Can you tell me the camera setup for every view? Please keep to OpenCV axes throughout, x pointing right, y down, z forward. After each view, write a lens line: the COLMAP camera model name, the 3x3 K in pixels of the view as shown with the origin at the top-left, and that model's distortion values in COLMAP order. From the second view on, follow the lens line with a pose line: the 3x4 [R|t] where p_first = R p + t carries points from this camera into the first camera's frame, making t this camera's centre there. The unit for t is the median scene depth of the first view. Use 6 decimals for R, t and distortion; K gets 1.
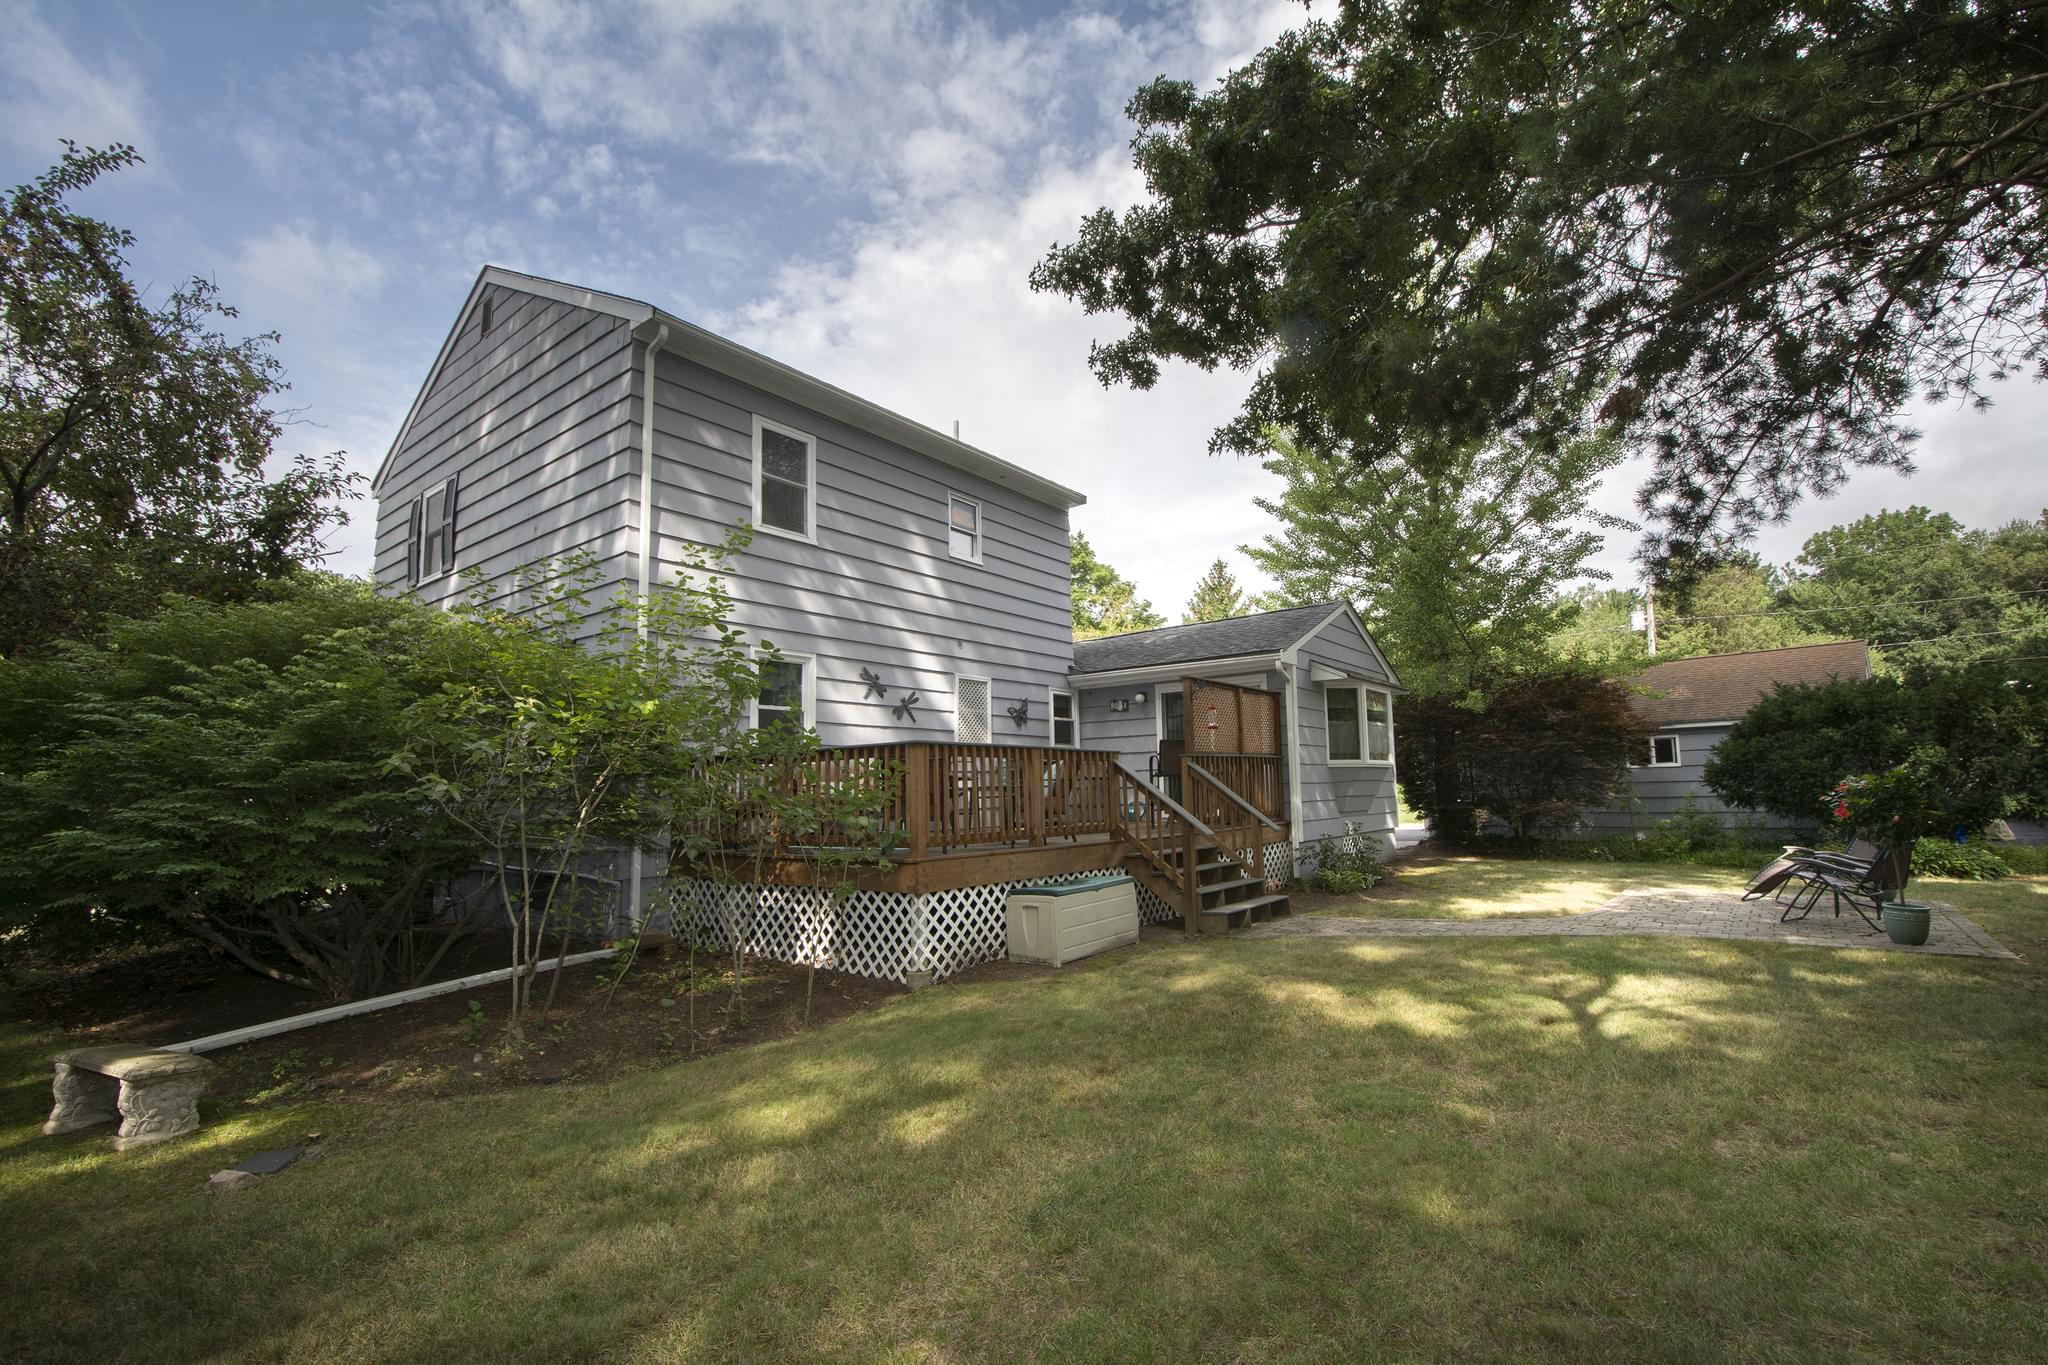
lens RADIAL K [[911.6, 0, 1073.0], [0, 911.6, 706.3], [0, 0, 1]] dist [-0.000152, -0.000381]
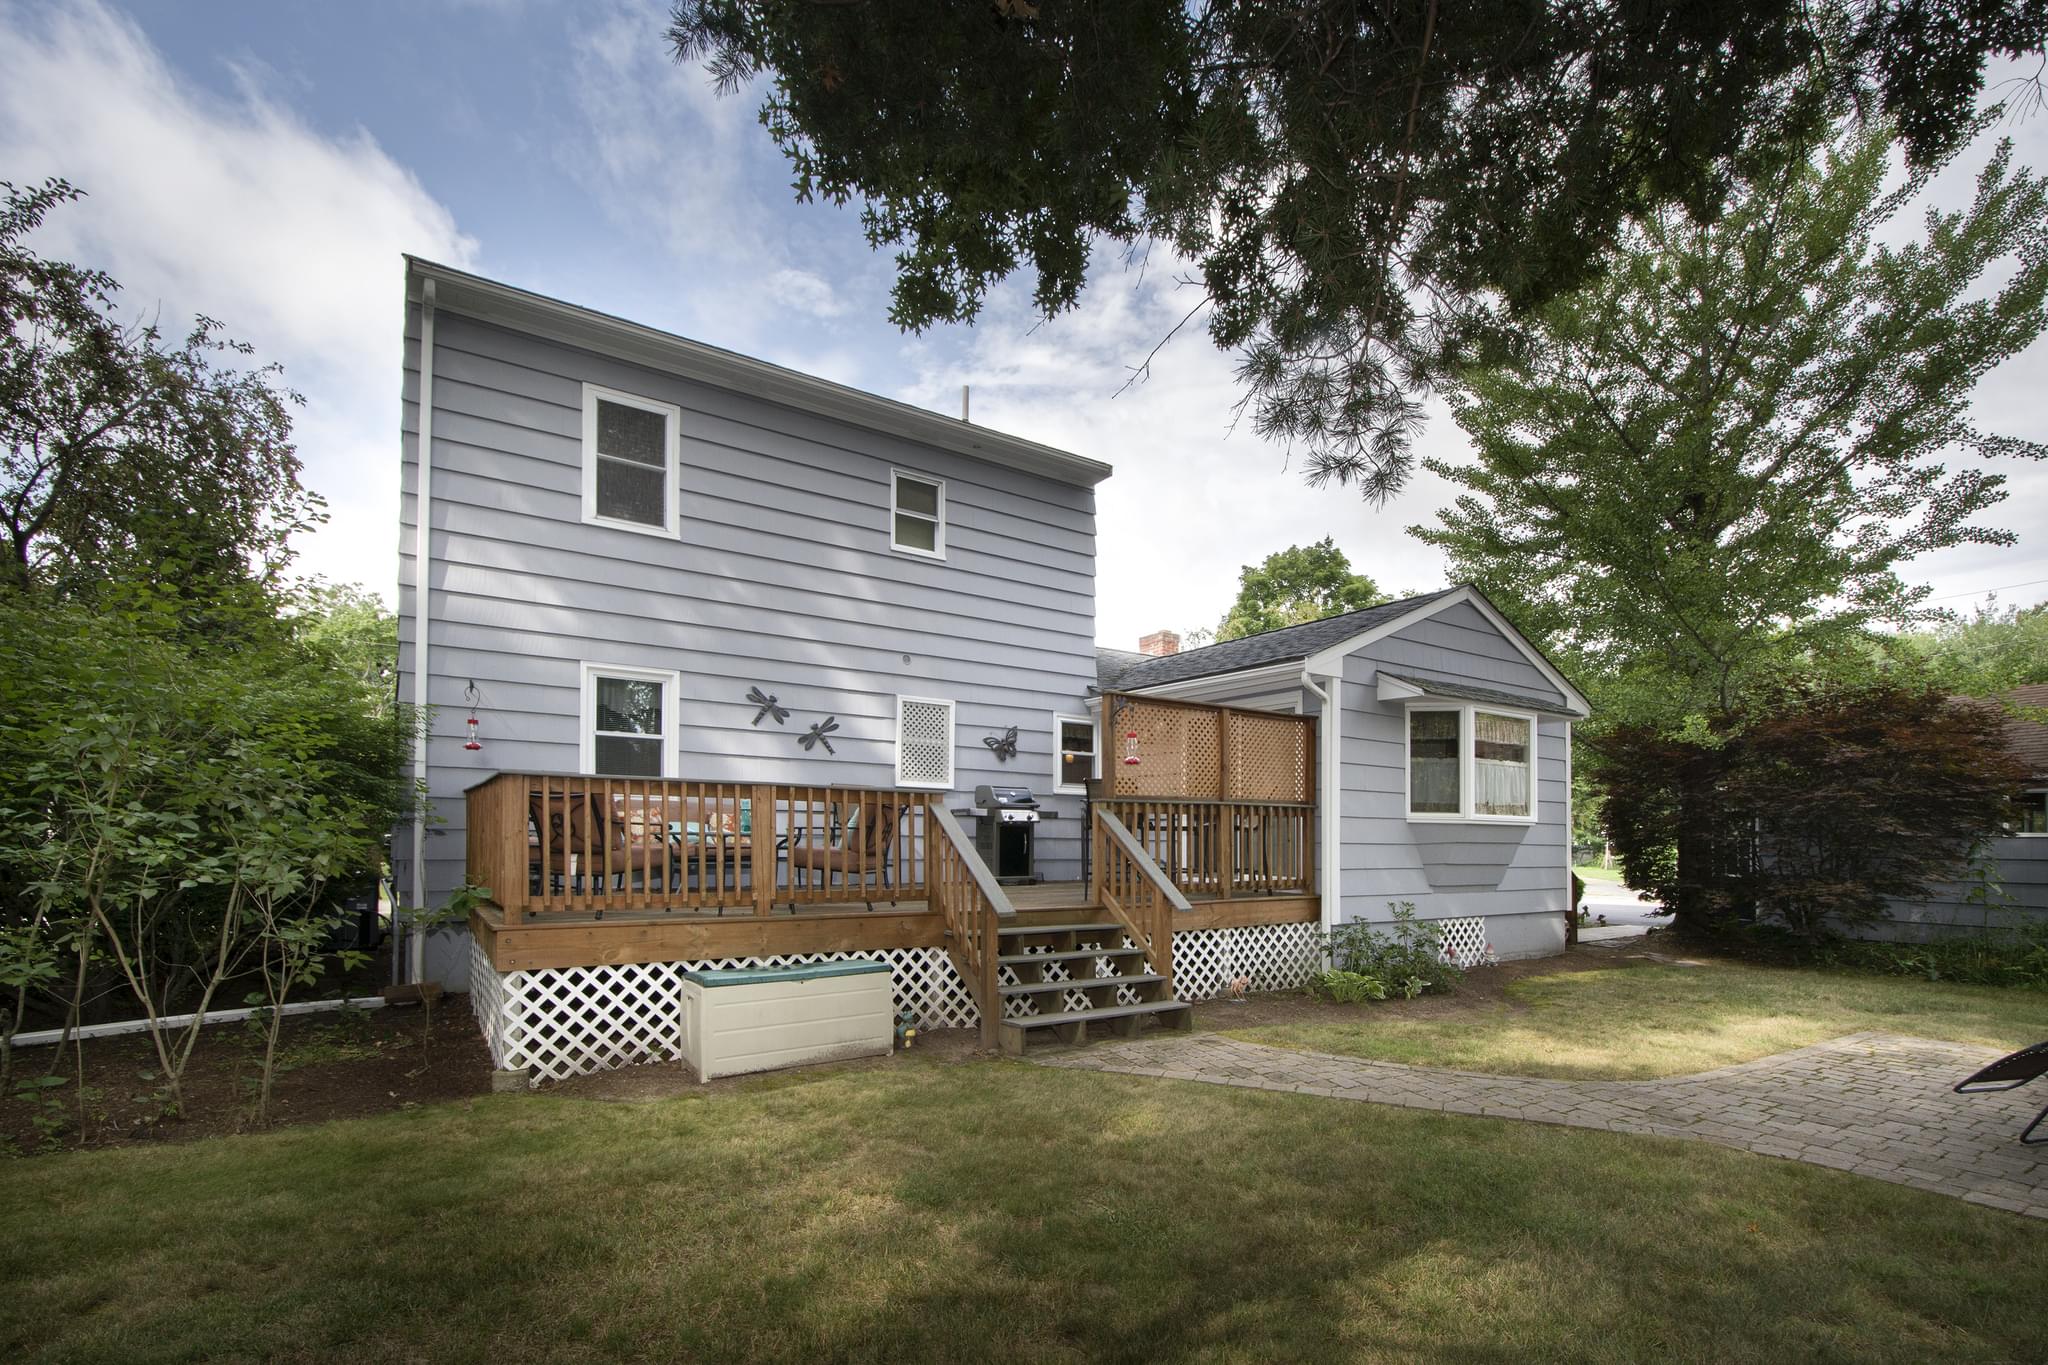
lens RADIAL K [[977.6, 0, 1019.1], [0, 977.6, 824.3], [0, 0, 1]] dist [-0.002680, -0.000813]
pose [[0.946218, 0.031018, -0.322040, 0.280947], [-0.004393, 0.996533, 0.083076, 0.007078], [0.323501, -0.077194, 0.943074, 0.211245]]
